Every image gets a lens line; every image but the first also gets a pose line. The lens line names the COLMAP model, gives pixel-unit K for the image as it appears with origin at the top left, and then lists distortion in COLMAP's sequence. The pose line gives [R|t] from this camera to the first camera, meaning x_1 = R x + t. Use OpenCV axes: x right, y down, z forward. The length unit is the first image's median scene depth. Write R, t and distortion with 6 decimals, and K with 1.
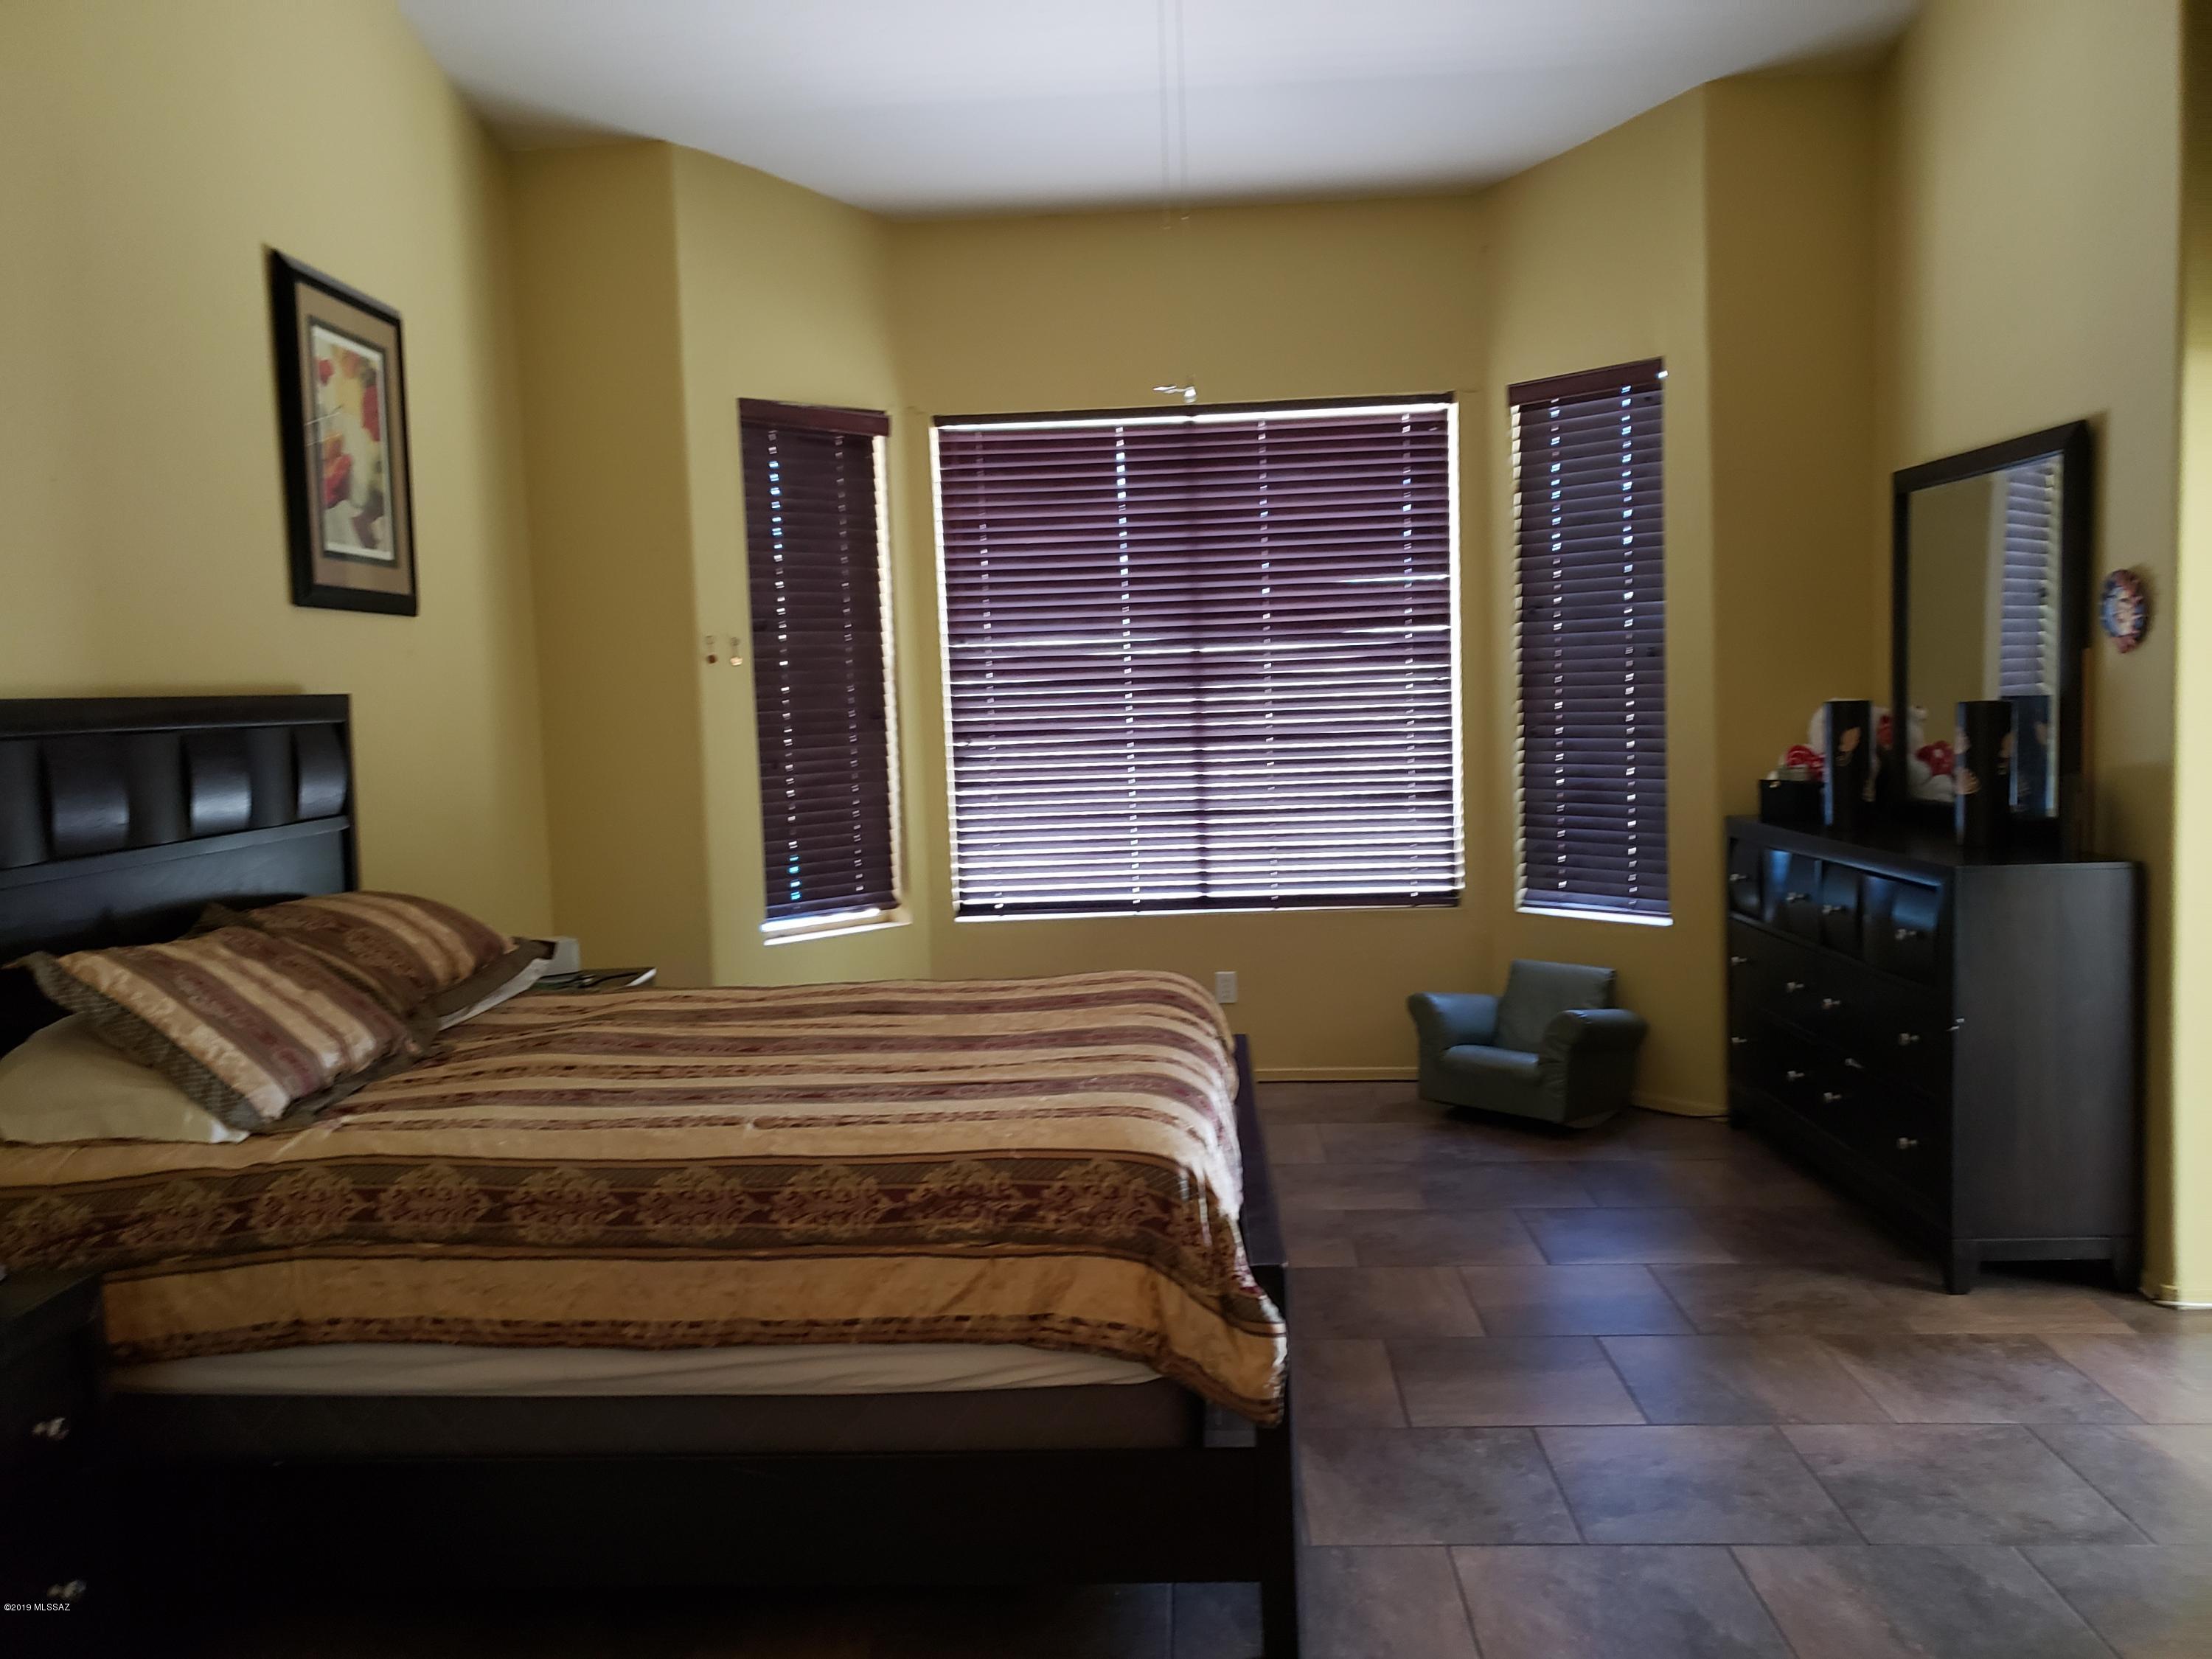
lens RADIAL K [[1742.6, 0, 1106.0], [0, 1742.6, 829.5], [0, 0, 1]] dist [0.000272, 0.000451]
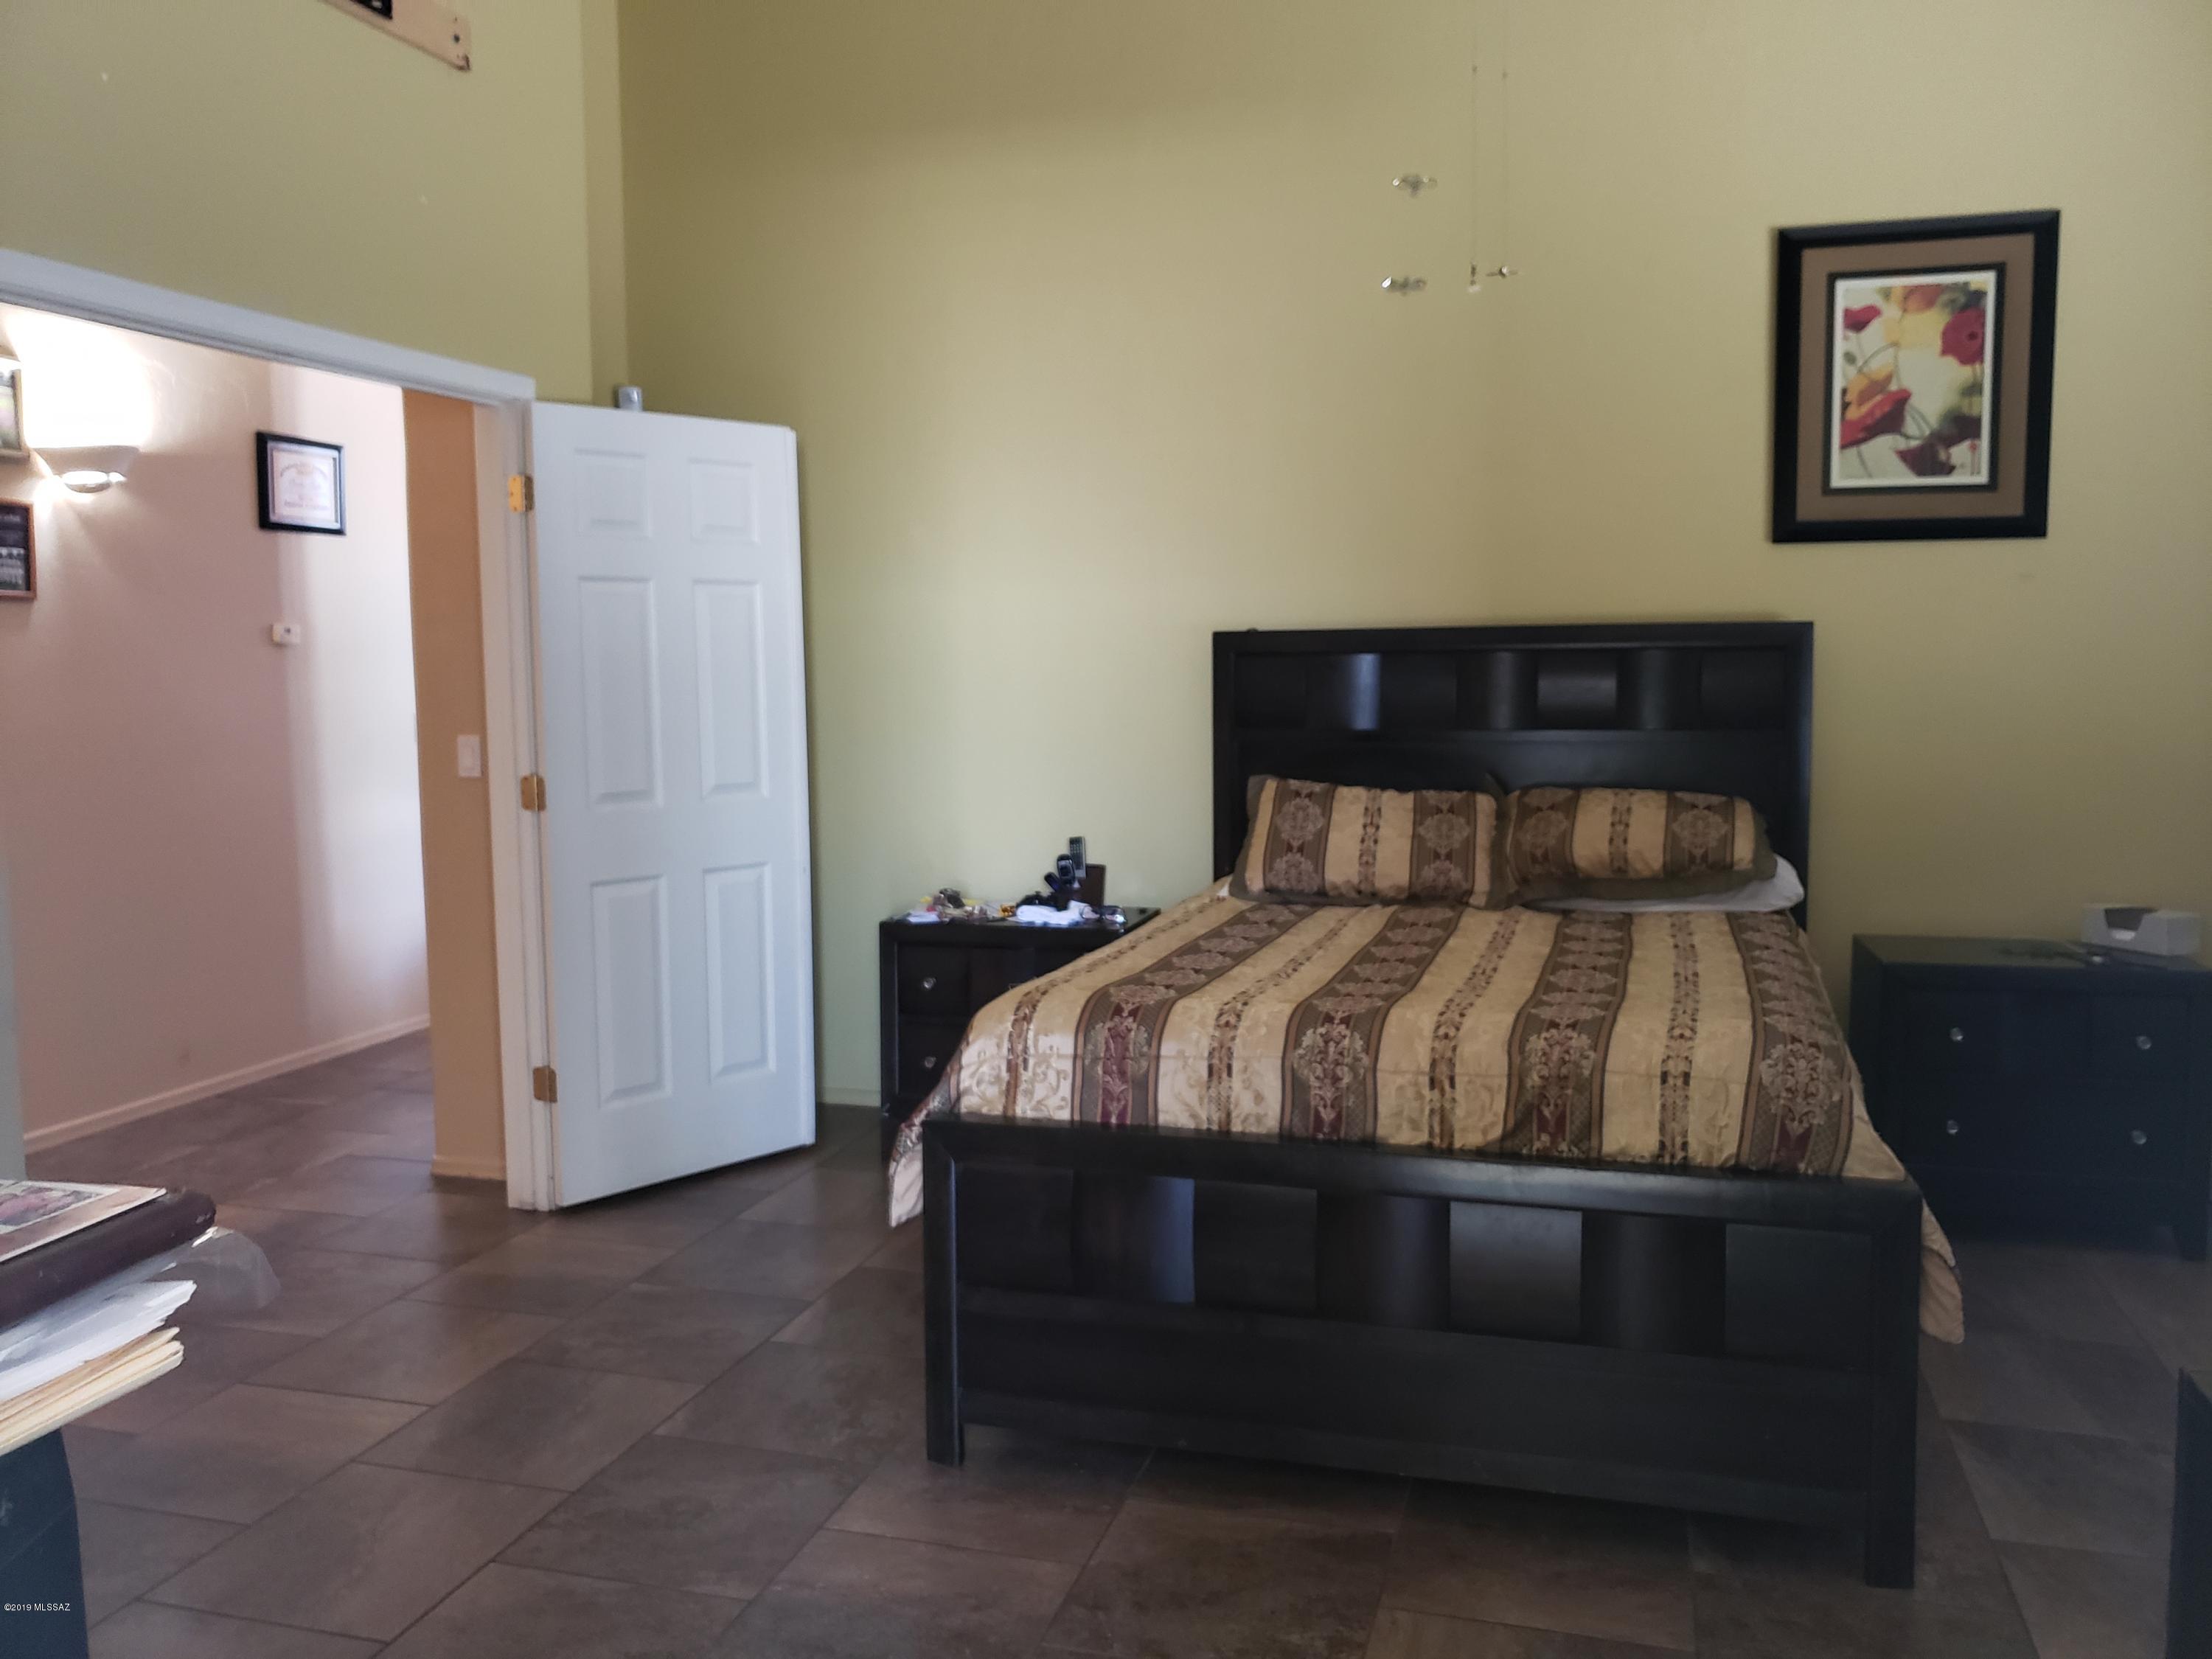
lens RADIAL K [[1742.6, 0, 1106.0], [0, 1742.6, 829.5], [0, 0, 1]] dist [0.000272, 0.000451]
pose [[-0.244516, 0.131089, -0.960743, 0.734198], [-0.061244, 0.986753, 0.150225, -0.086575], [0.967709, 0.095572, -0.233248, 0.838074]]
